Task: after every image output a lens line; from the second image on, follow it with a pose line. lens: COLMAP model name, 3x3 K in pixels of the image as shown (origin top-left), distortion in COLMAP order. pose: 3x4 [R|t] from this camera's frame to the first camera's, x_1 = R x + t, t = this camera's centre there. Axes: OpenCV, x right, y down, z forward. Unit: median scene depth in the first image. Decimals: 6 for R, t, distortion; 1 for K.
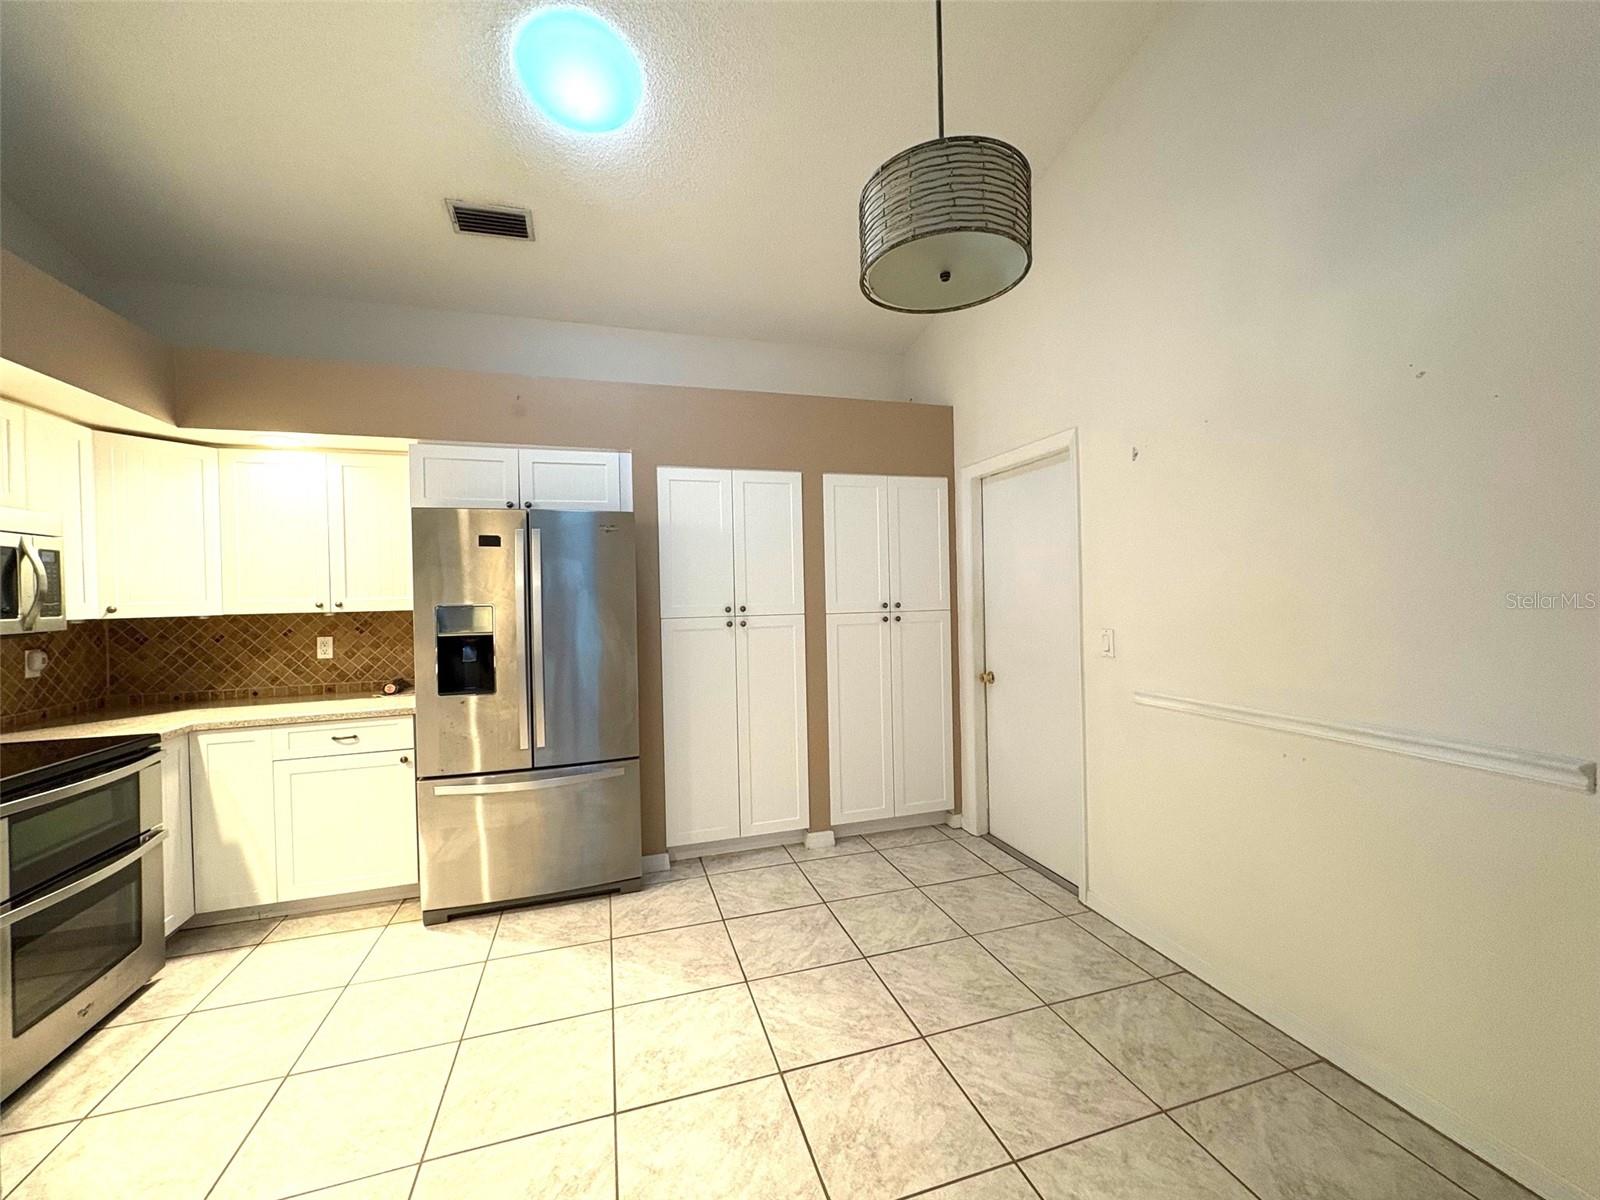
lens RADIAL K [[634.2, 0, 800.2], [0, 634.2, 595.9], [0, 0, 1]] dist [-0.001397, -0.000208]
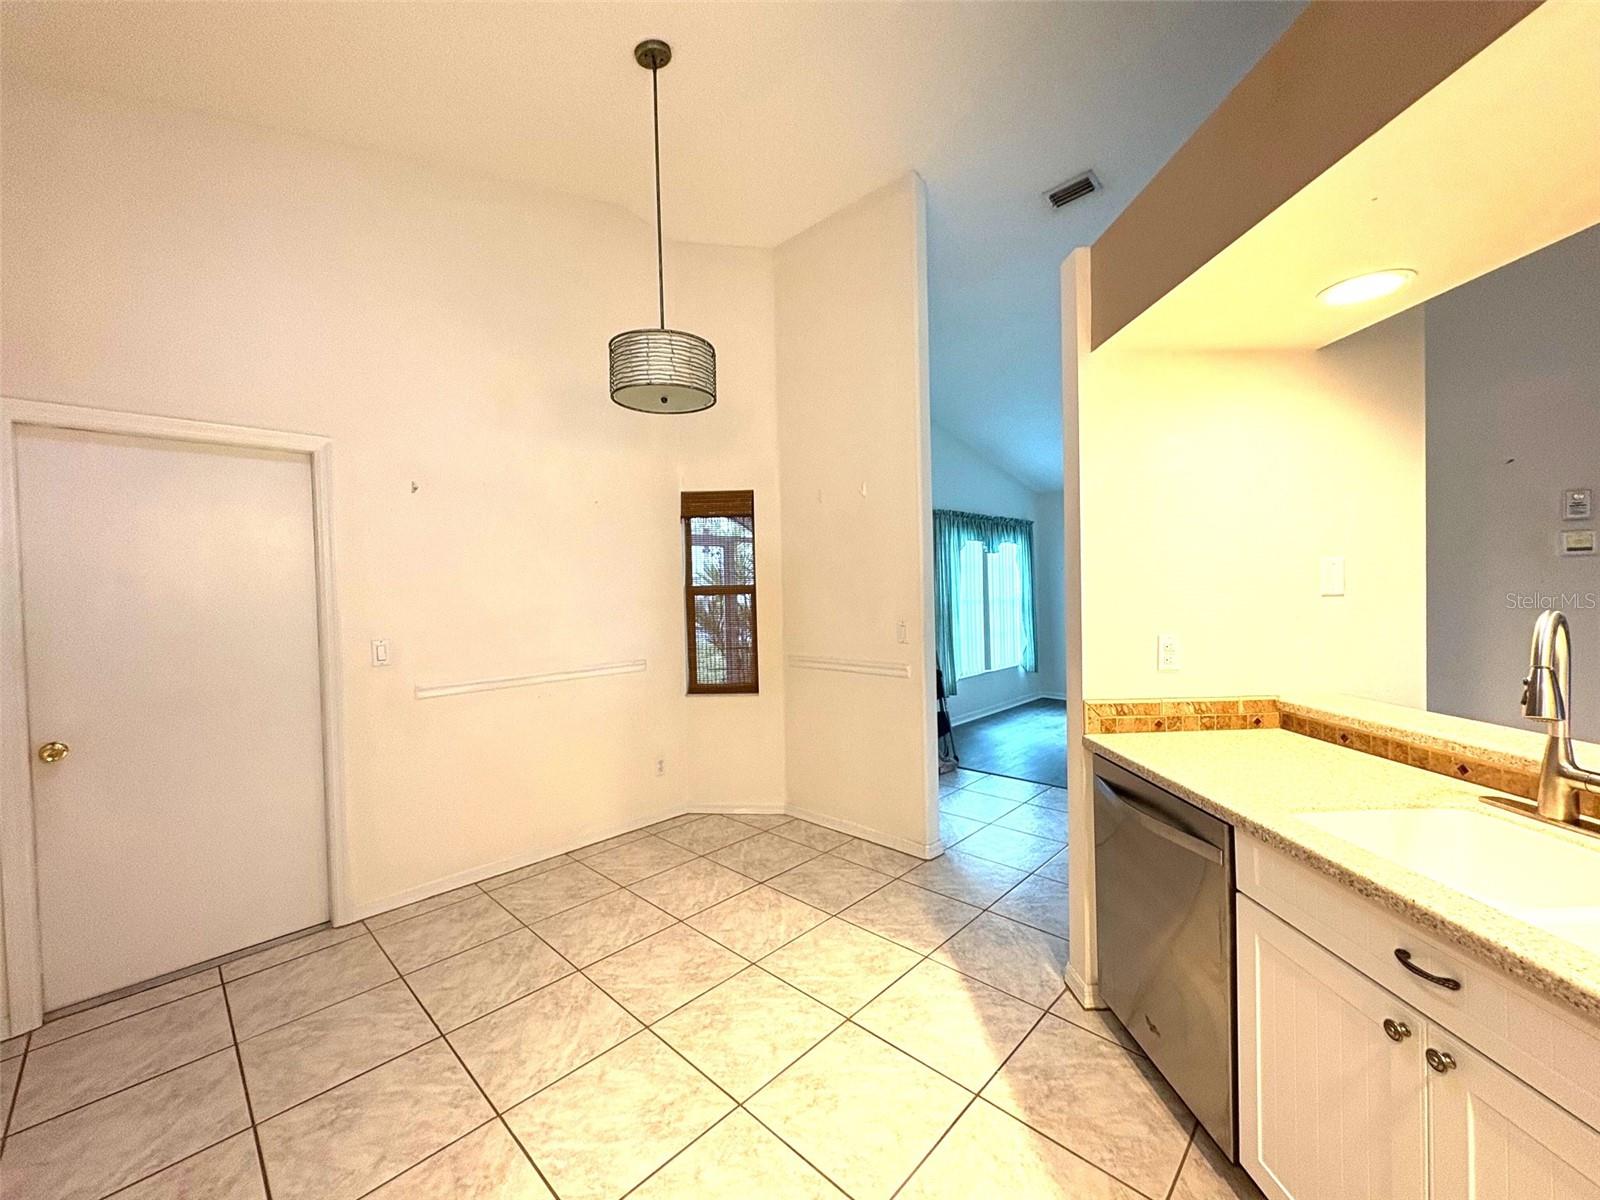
lens RADIAL K [[634.2, 0, 800.2], [0, 634.2, 595.9], [0, 0, 1]] dist [-0.001397, -0.000208]
pose [[-0.483244, 0.019267, 0.875274, -0.731128], [0.036849, 0.999319, -0.001653, 0.004963], [-0.874710, 0.031454, -0.483625, 0.814466]]
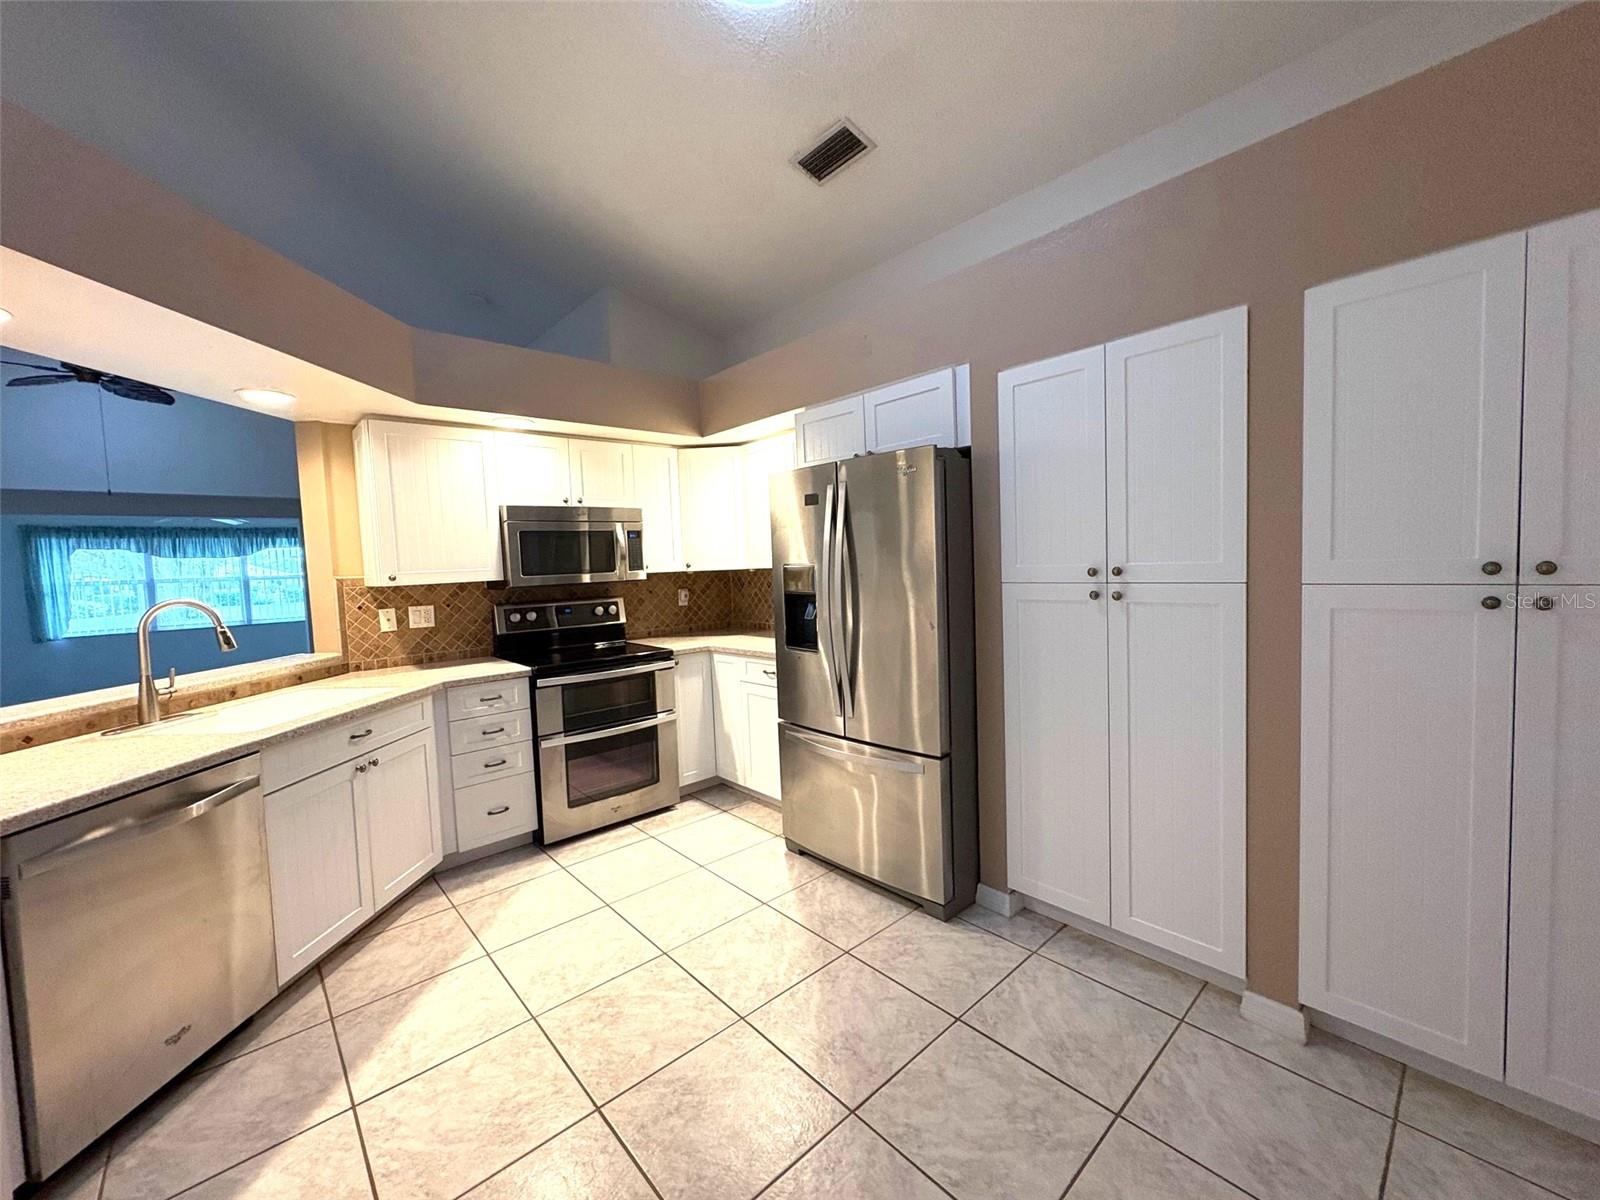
lens RADIAL K [[634.2, 0, 800.2], [0, 634.2, 595.9], [0, 0, 1]] dist [-0.001397, -0.000208]
pose [[0.422231, 0.056146, -0.904748, 0.388746], [0.025148, 0.996970, 0.073605, -0.009960], [0.906140, -0.053831, 0.419539, 0.541332]]
